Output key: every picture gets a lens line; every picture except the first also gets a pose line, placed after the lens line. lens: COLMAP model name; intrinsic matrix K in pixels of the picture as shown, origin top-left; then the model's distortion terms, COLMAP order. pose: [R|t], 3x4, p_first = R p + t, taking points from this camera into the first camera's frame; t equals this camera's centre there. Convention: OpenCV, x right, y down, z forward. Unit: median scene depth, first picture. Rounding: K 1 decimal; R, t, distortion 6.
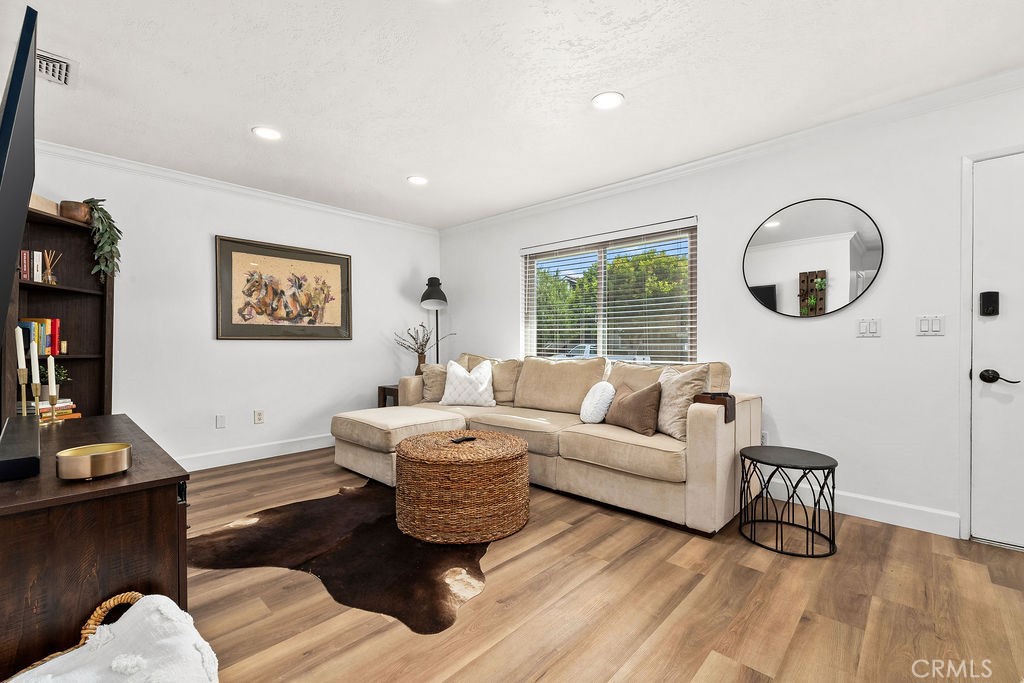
lens RADIAL K [[435.4, 0, 510.5], [0, 435.4, 345.2], [0, 0, 1]] dist [0.001251, 0.000066]
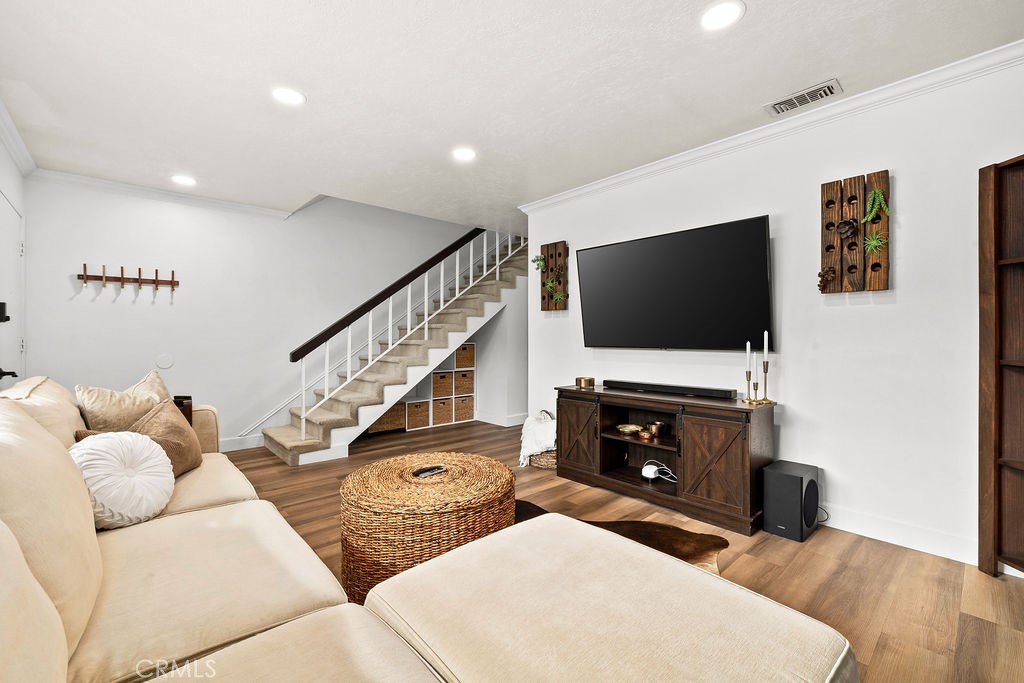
lens RADIAL K [[428.9, 0, 509.0], [0, 428.9, 339.0], [0, 0, 1]] dist [-0.001369, -0.000116]
pose [[-0.996184, 0.003630, 0.087206, -0.218517], [0.004391, 0.999954, 0.008529, -0.015382], [-0.087171, 0.008880, -0.996154, 1.213108]]
